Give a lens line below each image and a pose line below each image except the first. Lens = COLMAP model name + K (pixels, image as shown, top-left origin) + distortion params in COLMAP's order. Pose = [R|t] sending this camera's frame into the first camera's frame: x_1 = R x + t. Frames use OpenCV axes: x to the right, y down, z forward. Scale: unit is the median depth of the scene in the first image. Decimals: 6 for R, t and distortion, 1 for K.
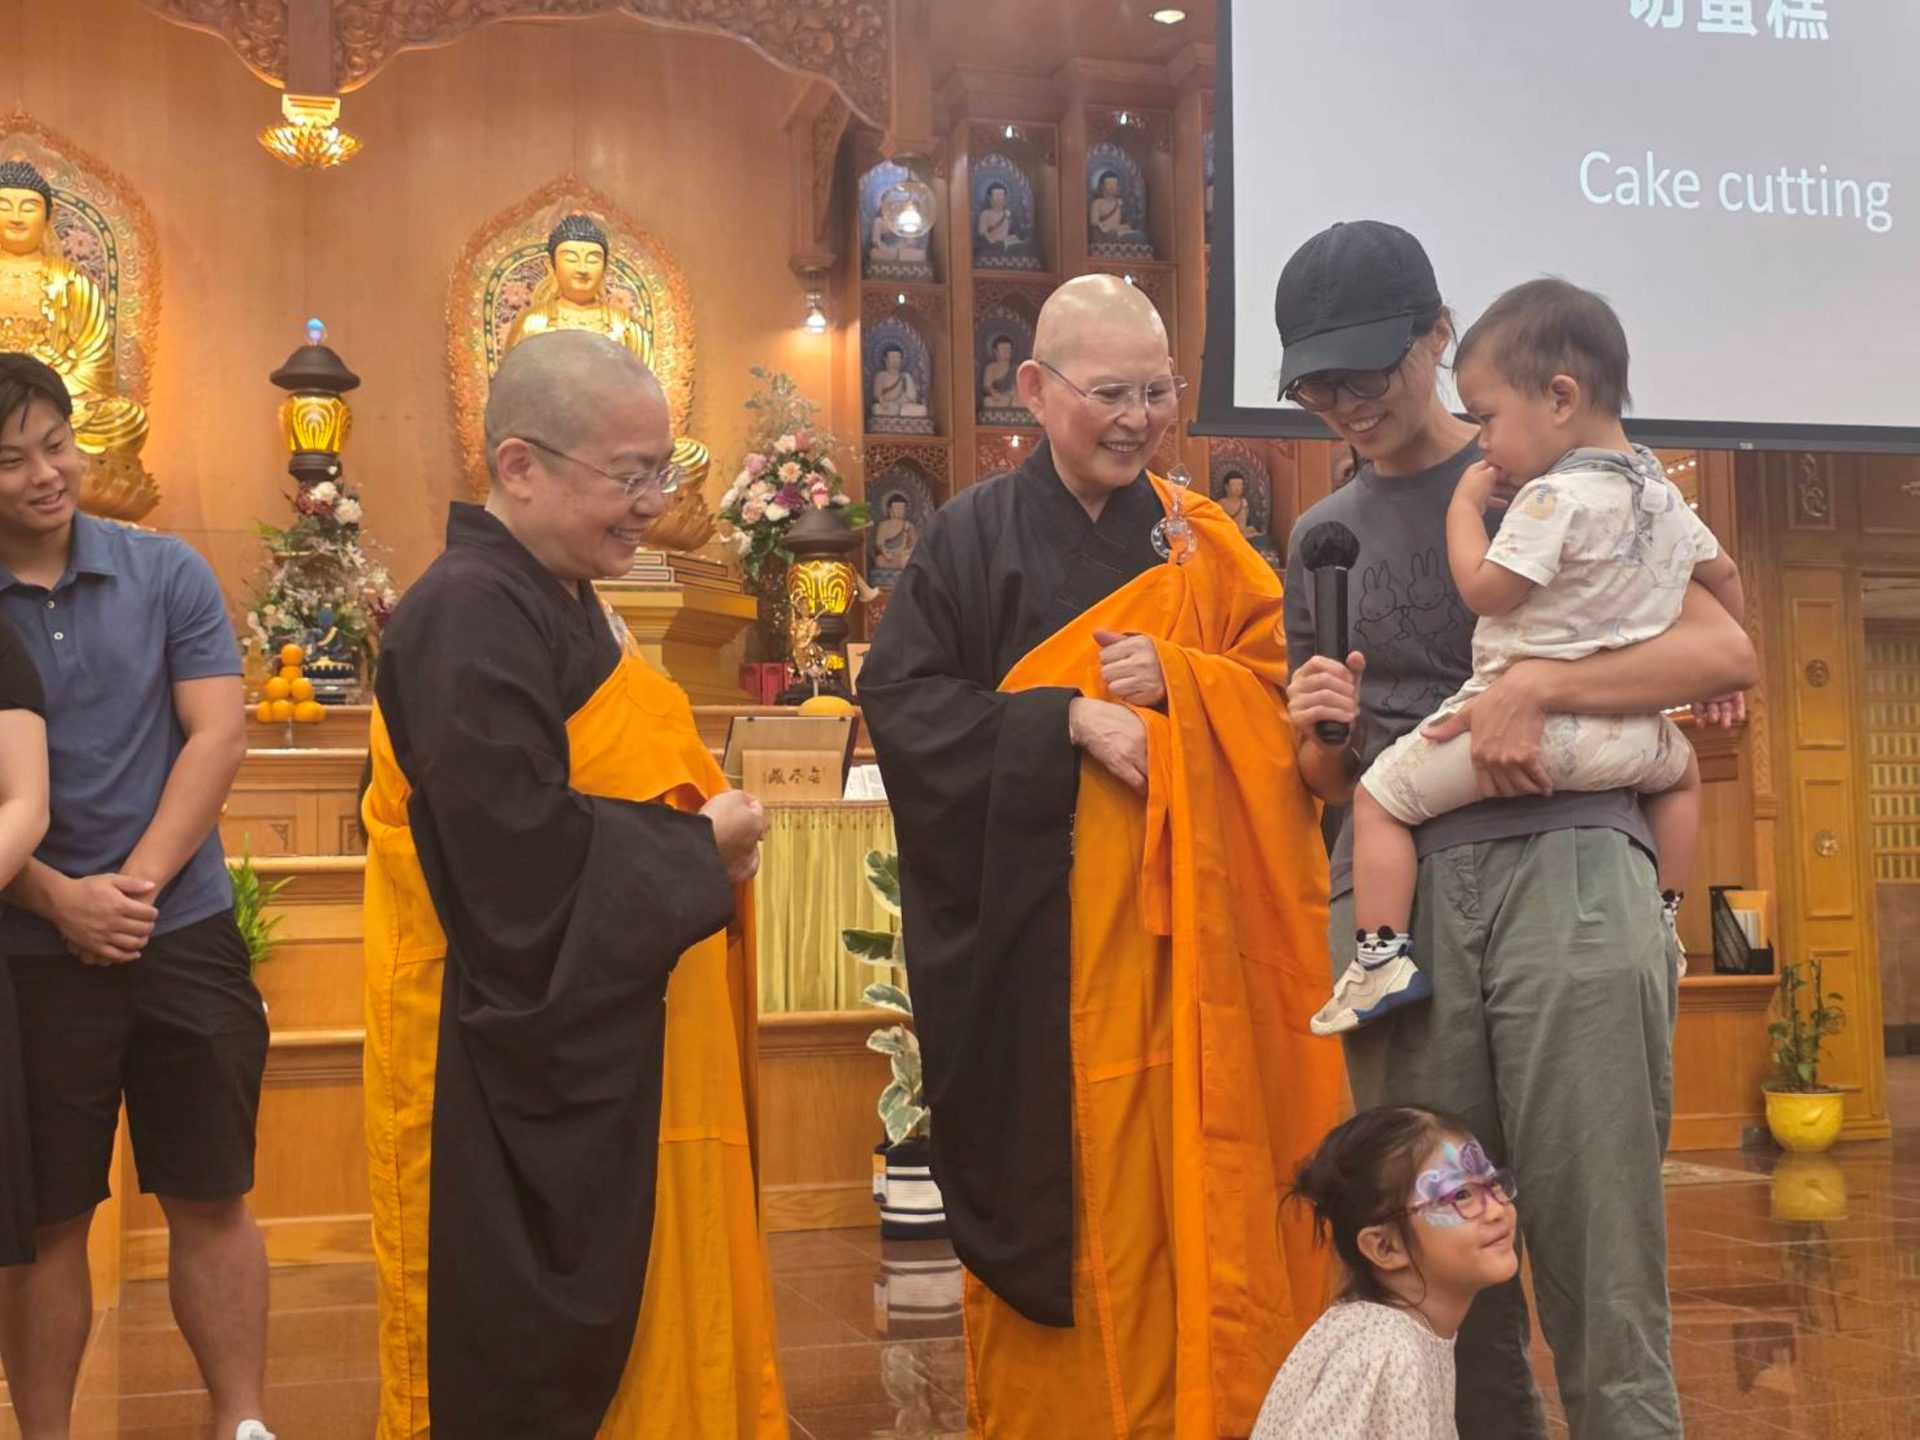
lens RADIAL K [[2537.2, 0, 987.7], [0, 2537.2, 708.7], [0, 0, 1]] dist [0.061887, 0.000000]
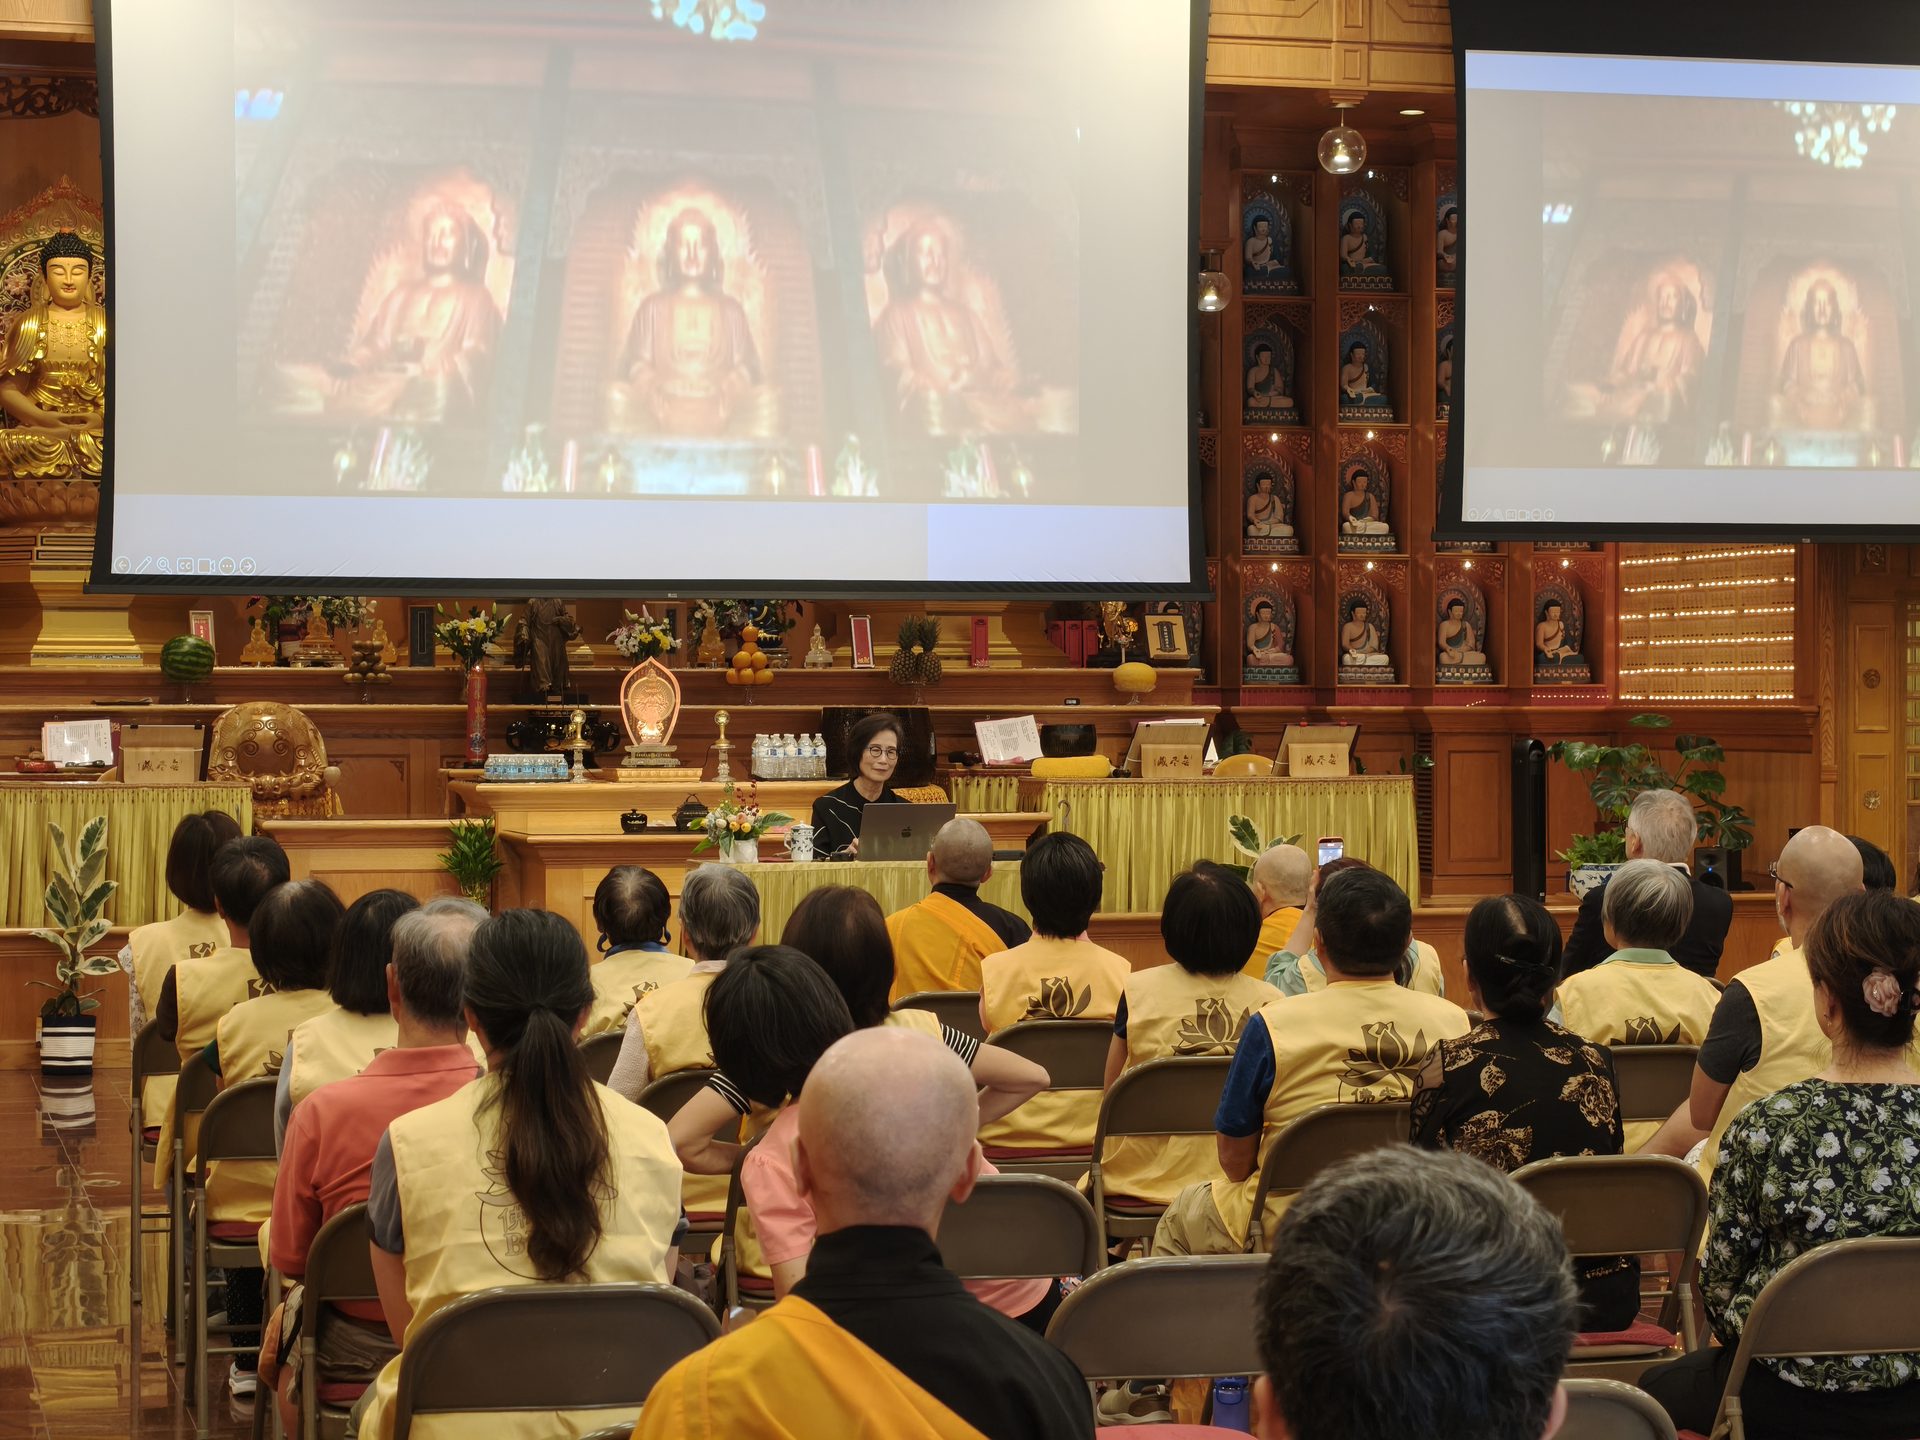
lens RADIAL K [[3793.3, 0, 892.6], [0, 3793.3, 789.3], [0, 0, 1]] dist [0.050433, 0.000000]
pose [[0.998973, 0.016516, -0.042198, -0.096582], [-0.012384, 0.995268, 0.096372, -0.116277], [0.043590, -0.095751, 0.994450, -0.869850]]
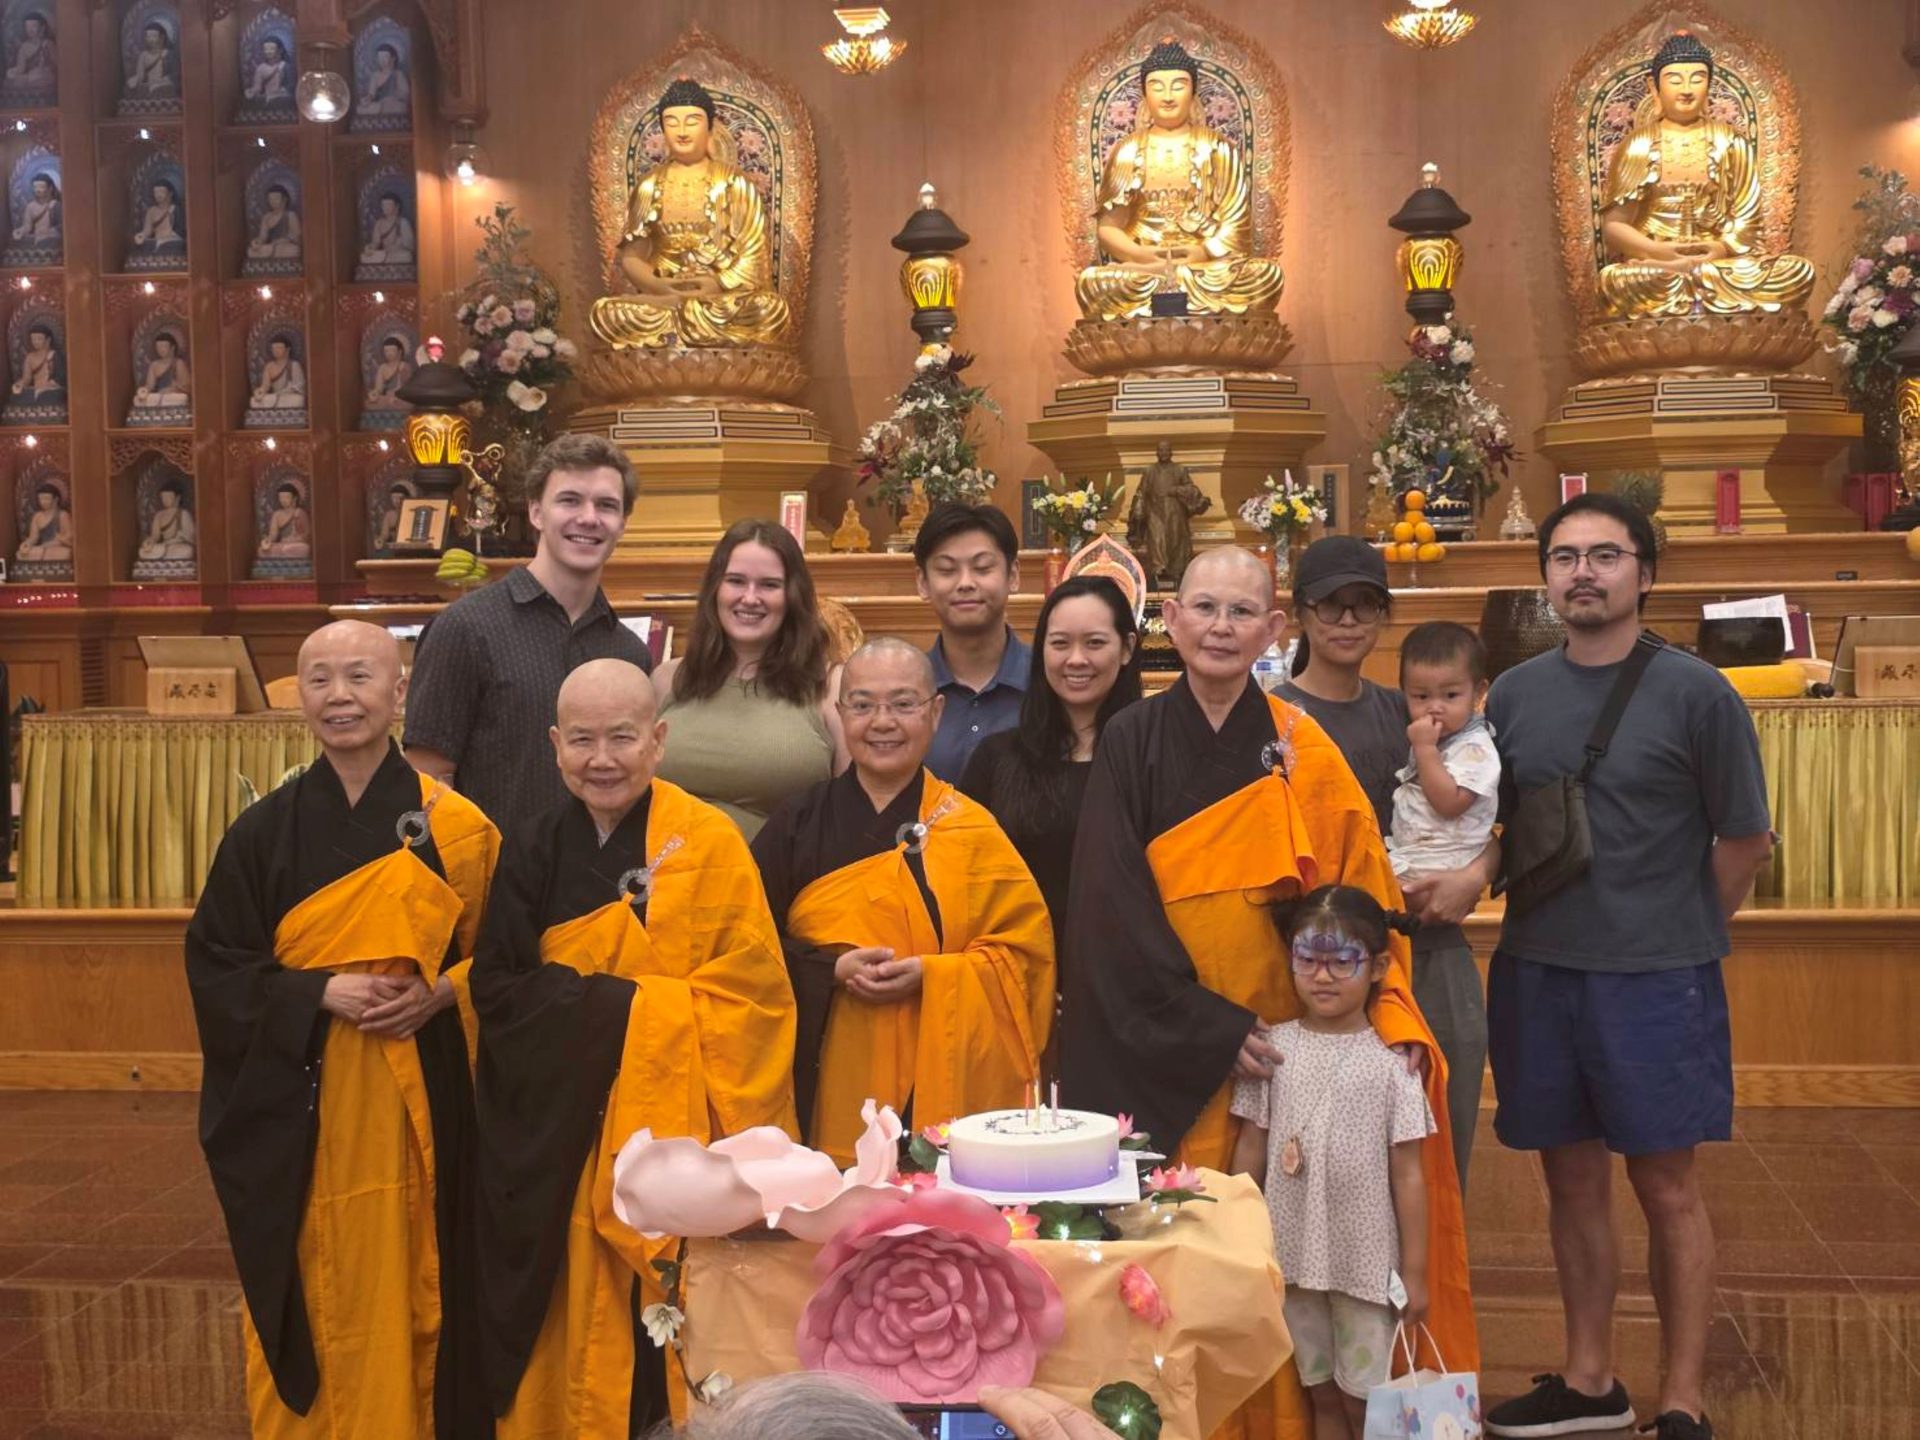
lens RADIAL K [[2537.2, 0, 972.0], [0, 2537.2, 711.8], [0, 0, 1]] dist [0.061887, 0.000000]
pose [[0.913992, 0.022452, -0.405112, -0.000589], [0.032124, 0.991329, 0.127417, -0.066740], [0.404460, -0.129472, 0.905345, -0.073279]]
